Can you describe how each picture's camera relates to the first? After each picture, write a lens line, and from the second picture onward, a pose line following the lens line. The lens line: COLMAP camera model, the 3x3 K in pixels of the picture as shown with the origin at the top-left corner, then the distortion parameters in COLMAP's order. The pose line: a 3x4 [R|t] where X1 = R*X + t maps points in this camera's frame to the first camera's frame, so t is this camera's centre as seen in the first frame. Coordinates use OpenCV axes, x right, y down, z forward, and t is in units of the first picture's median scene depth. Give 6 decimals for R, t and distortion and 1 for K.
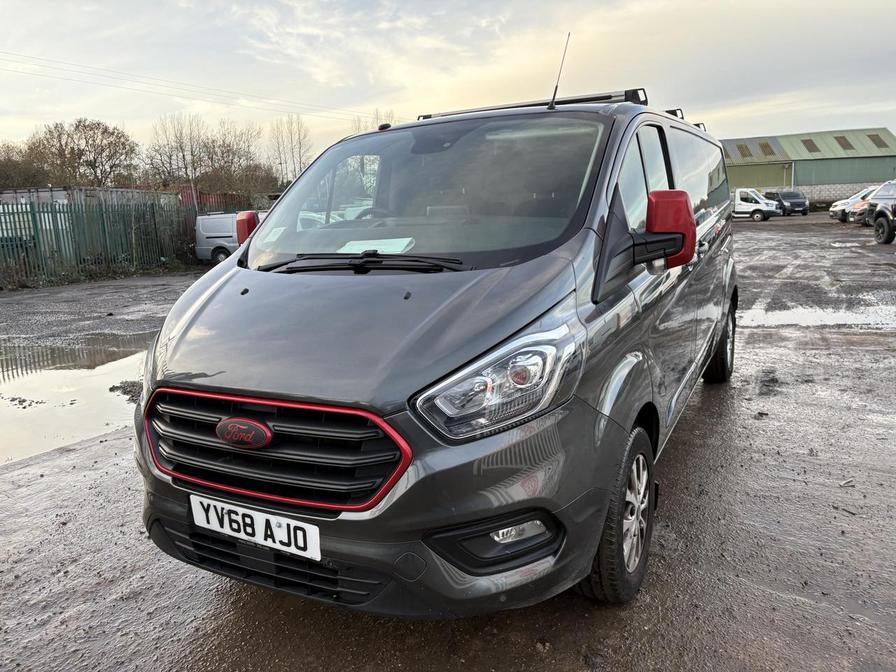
lens RADIAL K [[677.7, 0, 456.4], [0, 677.7, 338.5], [0, 0, 1]] dist [0.035141, -0.029999]
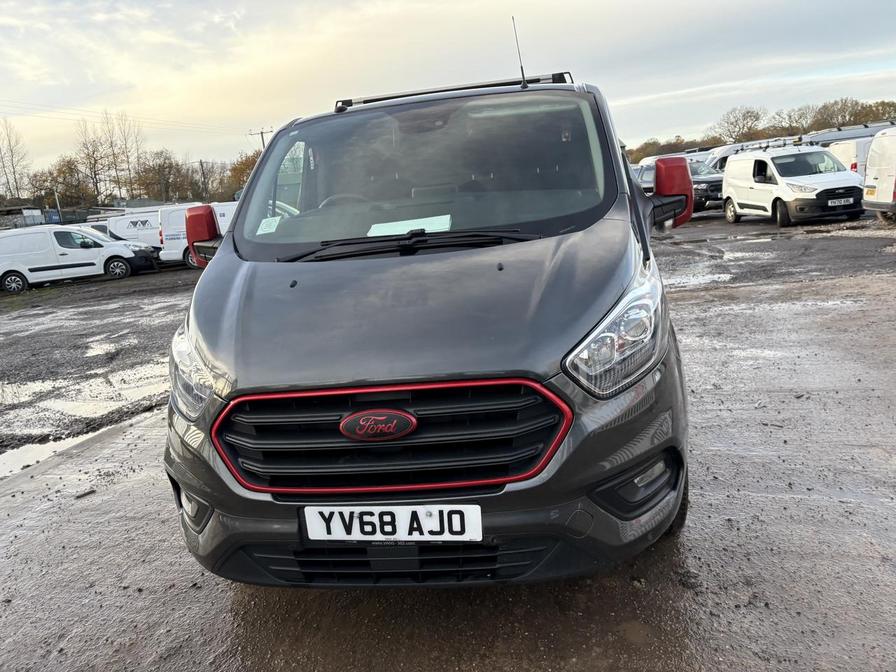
lens RADIAL K [[677.7, 0, 462.3], [0, 677.7, 340.5], [0, 0, 1]] dist [0.035141, -0.029999]
pose [[0.936036, -0.122922, 0.329736, -0.416765], [0.122253, 0.992236, 0.022851, 0.013527], [-0.329985, 0.018922, 0.943796, 0.068062]]
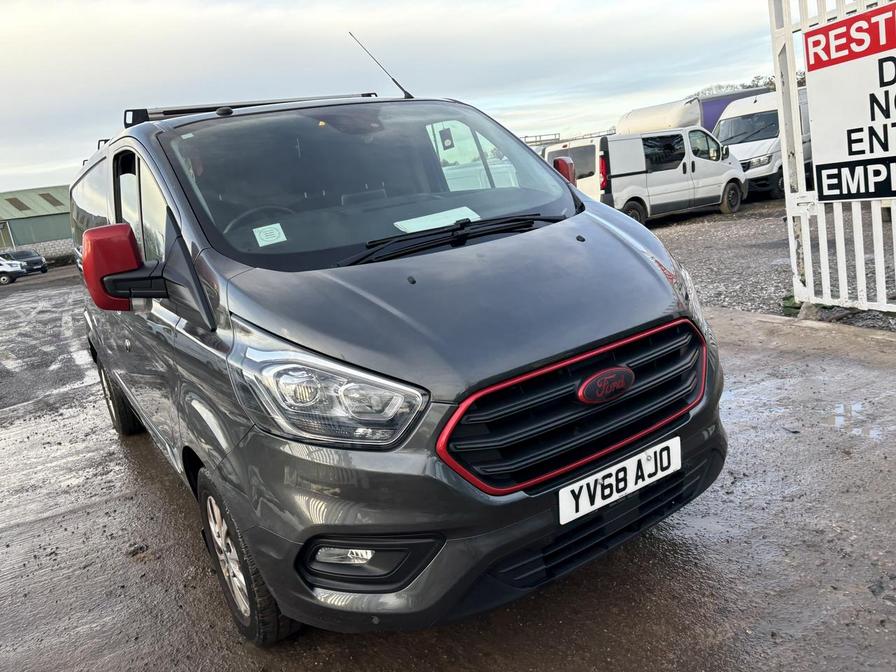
lens RADIAL K [[677.7, 0, 451.4], [0, 677.7, 338.4], [0, 0, 1]] dist [0.035141, -0.029999]
pose [[0.476254, -0.223429, 0.850448, -1.018895], [0.294621, 0.951820, 0.085072, -0.057858], [-0.828481, 0.210044, 0.519135, 0.565303]]
